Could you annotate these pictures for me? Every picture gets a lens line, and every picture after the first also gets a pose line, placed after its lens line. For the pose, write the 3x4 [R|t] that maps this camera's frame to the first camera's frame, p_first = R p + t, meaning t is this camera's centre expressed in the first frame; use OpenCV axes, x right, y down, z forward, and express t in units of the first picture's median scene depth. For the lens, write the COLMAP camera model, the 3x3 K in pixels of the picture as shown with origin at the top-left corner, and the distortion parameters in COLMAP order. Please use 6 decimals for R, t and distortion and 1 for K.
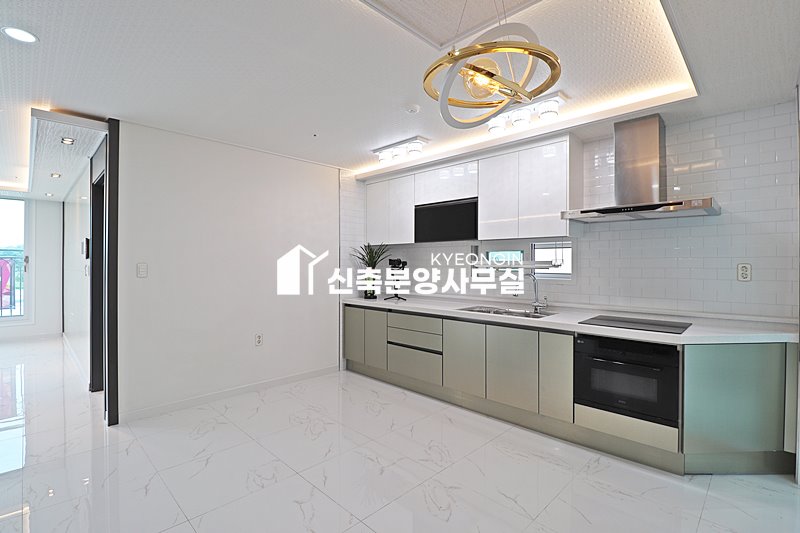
lens RADIAL K [[369.3, 0, 401.3], [0, 369.3, 262.9], [0, 0, 1]] dist [-0.026719, -0.000562]
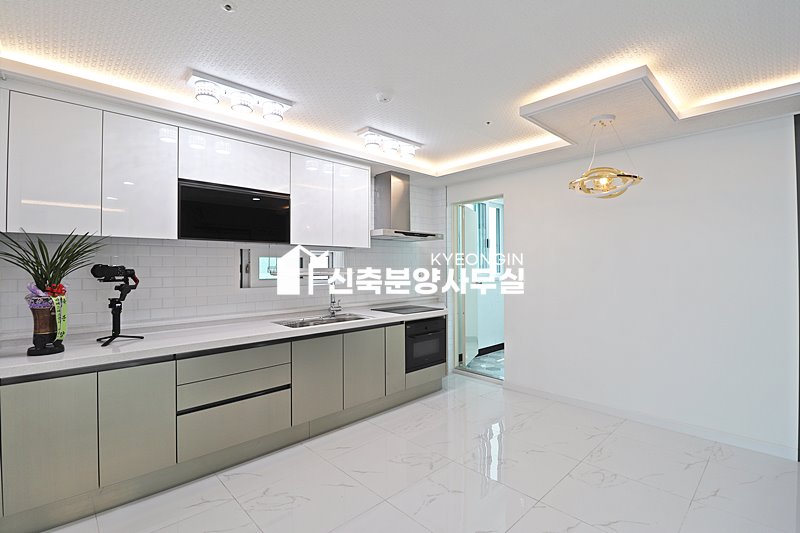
lens RADIAL K [[369.3, 0, 401.3], [0, 369.3, 262.9], [0, 0, 1]] dist [-0.026719, -0.000562]
pose [[0.029984, 0.008368, 0.999515, -0.587282], [0.003421, 0.999958, -0.008474, -0.009004], [-0.999545, 0.003673, 0.029954, 0.647063]]
